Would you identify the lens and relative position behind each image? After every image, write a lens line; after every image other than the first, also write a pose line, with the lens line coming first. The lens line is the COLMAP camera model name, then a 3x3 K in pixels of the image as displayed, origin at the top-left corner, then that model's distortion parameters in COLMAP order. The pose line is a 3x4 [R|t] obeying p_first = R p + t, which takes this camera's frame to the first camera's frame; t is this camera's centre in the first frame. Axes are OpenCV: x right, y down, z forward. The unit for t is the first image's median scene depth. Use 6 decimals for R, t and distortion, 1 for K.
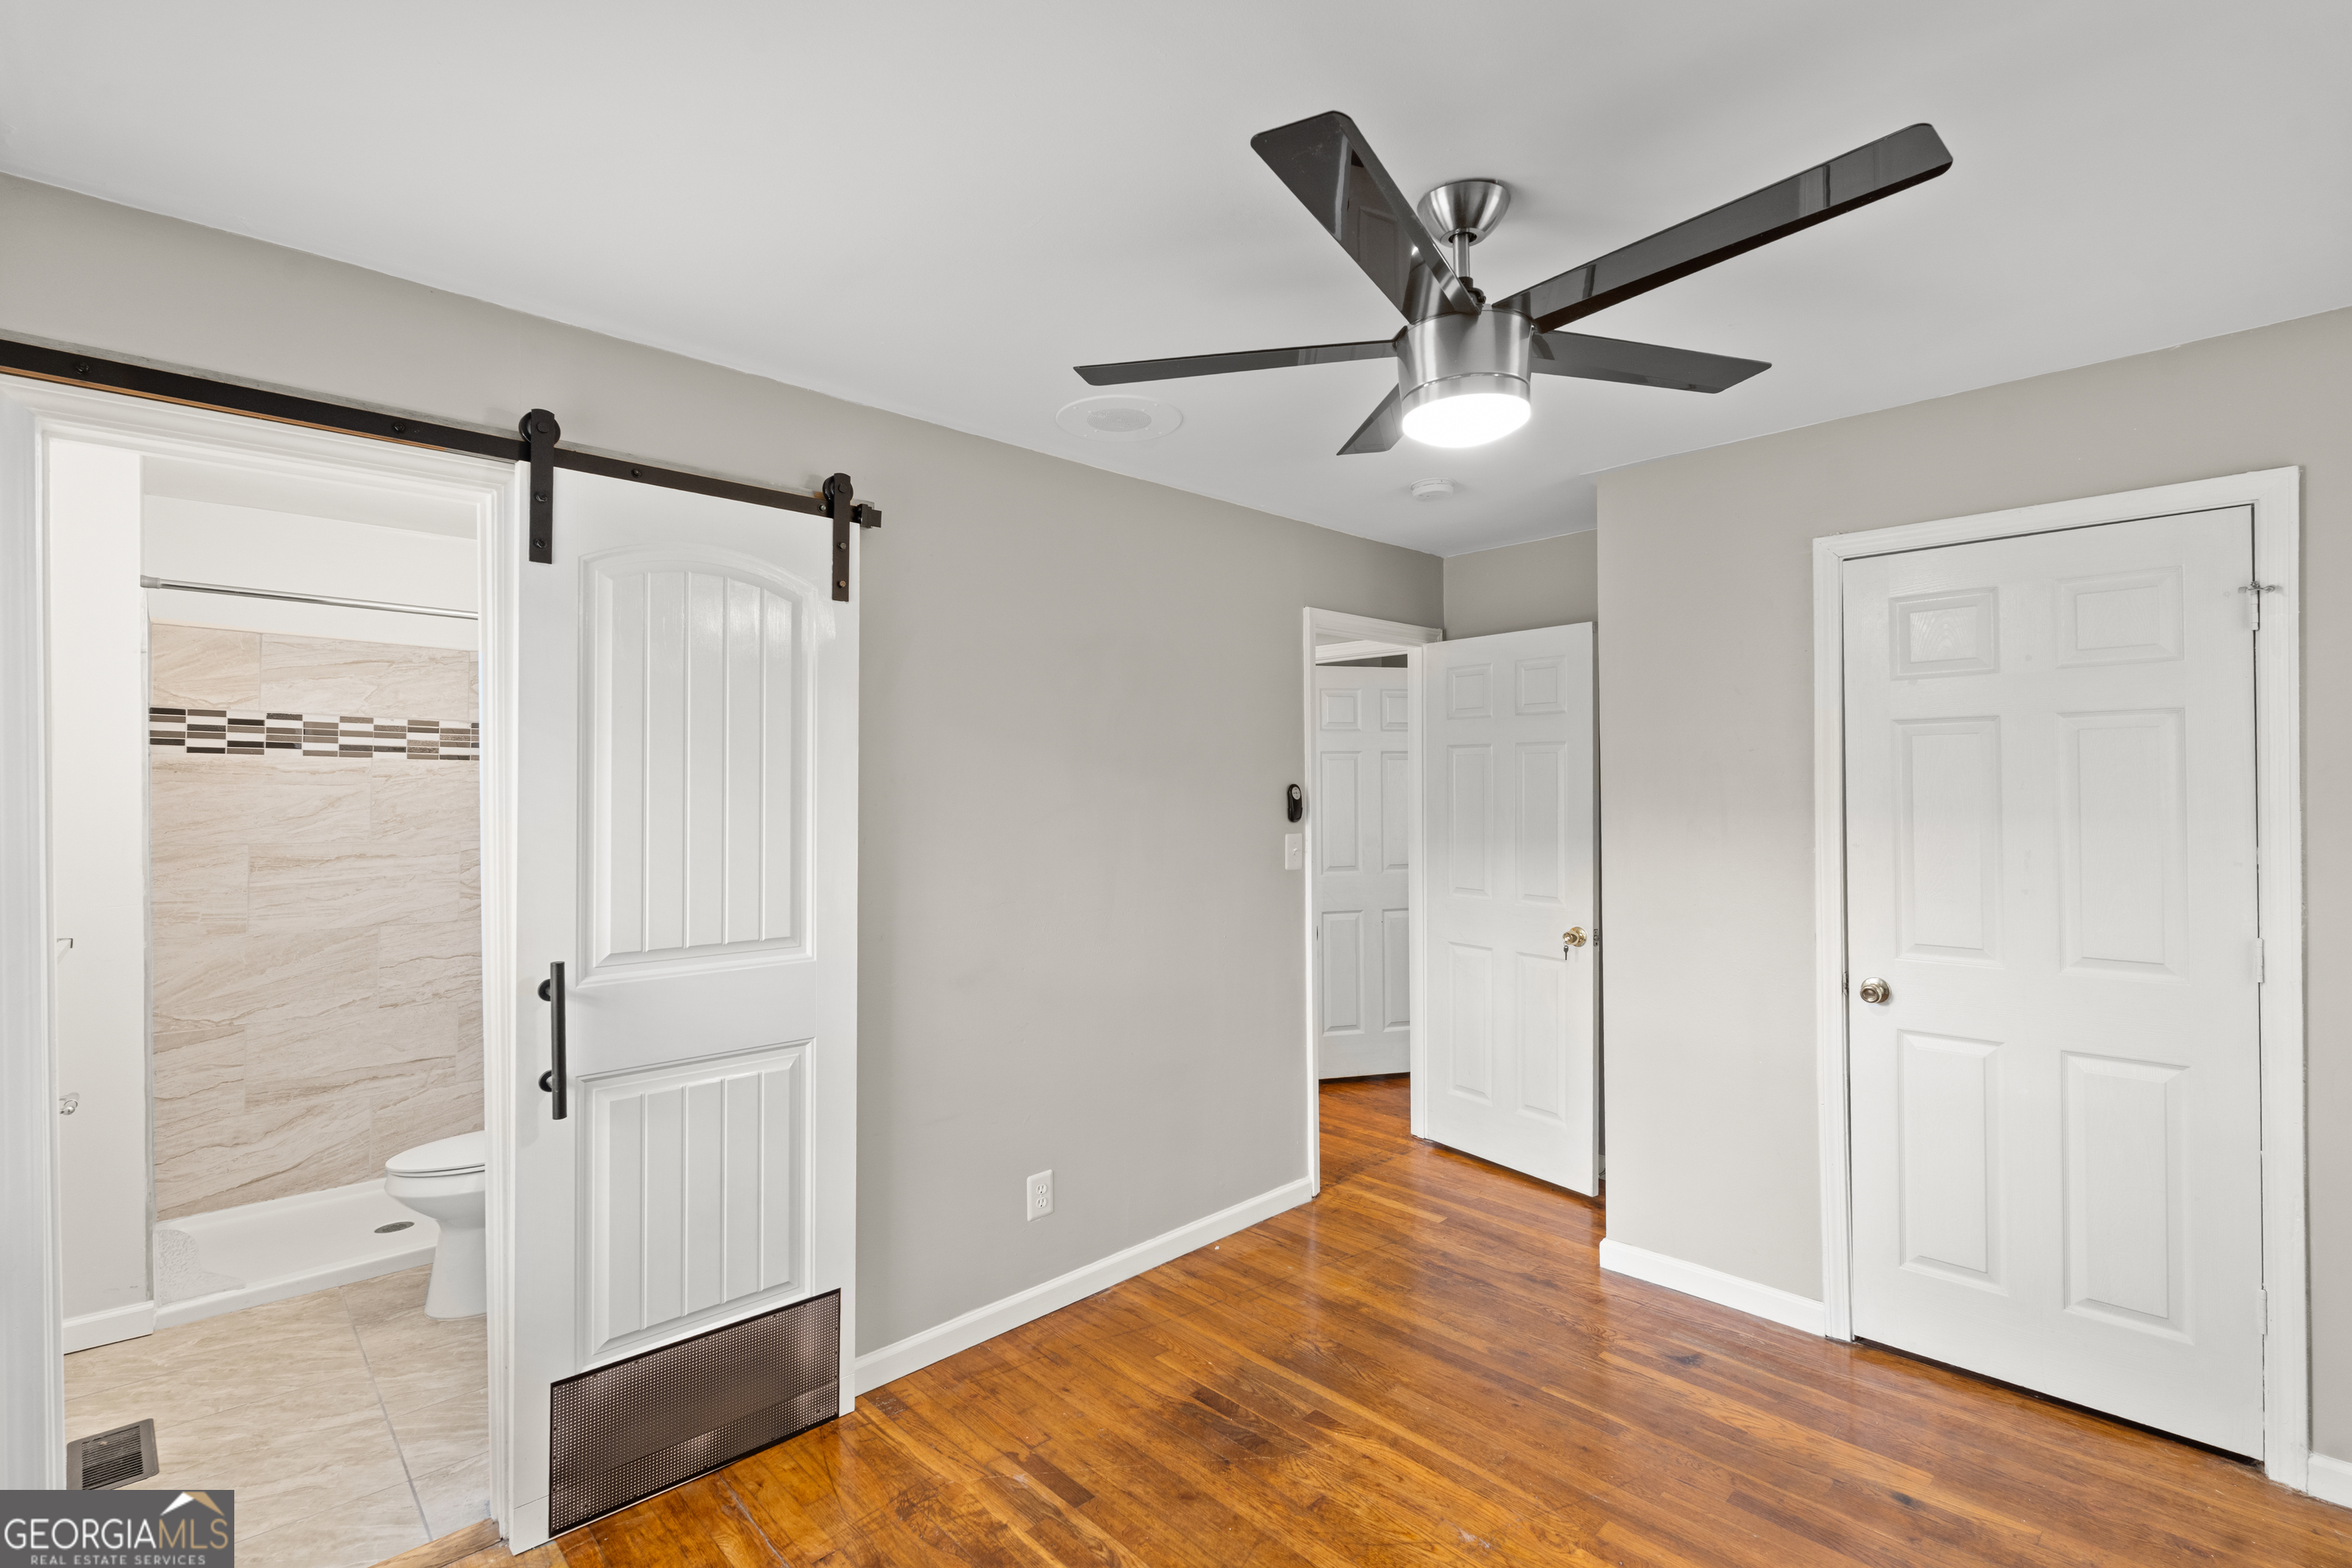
lens RADIAL K [[1036.3, 0, 1161.2], [0, 1036.3, 777.4], [0, 0, 1]] dist [-0.005654, 0.000326]
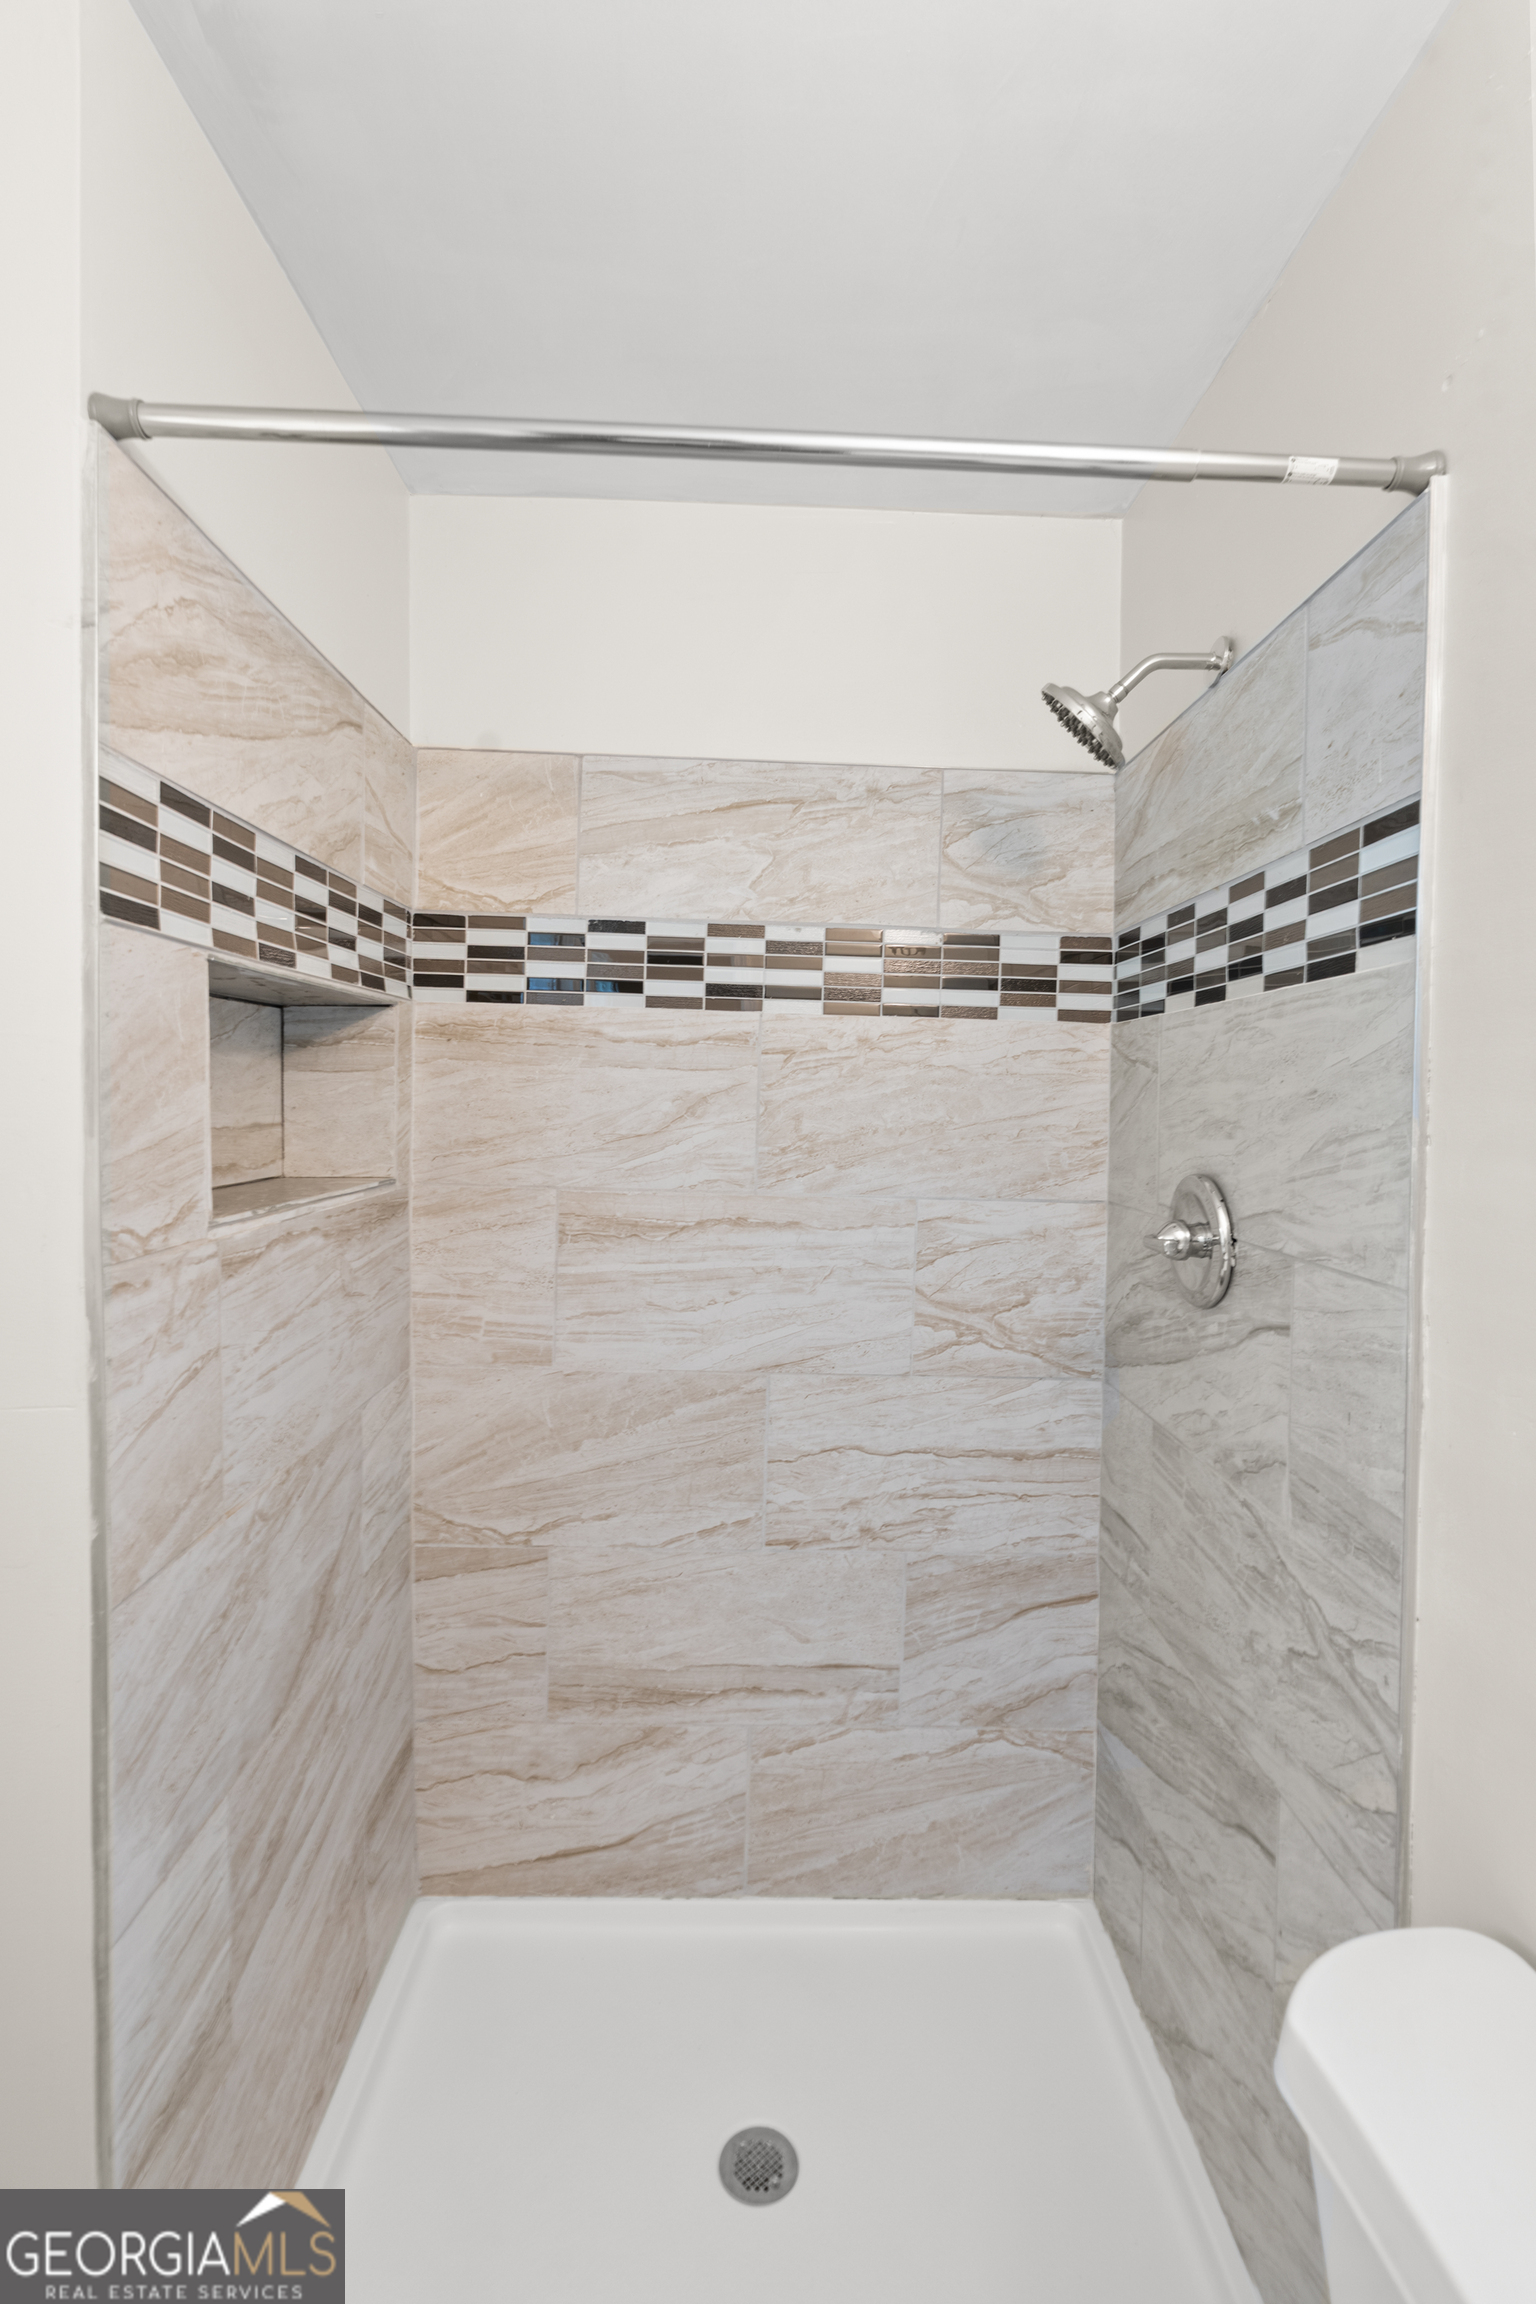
lens RADIAL K [[1050.3, 0, 754.8], [0, 1050.3, 1130.0], [0, 0, 1]] dist [-0.008340, 0.001124]
pose [[0.737822, 0.043058, -0.673621, -0.467417], [-0.010441, 0.998572, 0.052392, 0.009790], [0.674915, -0.031623, 0.737218, 0.679767]]
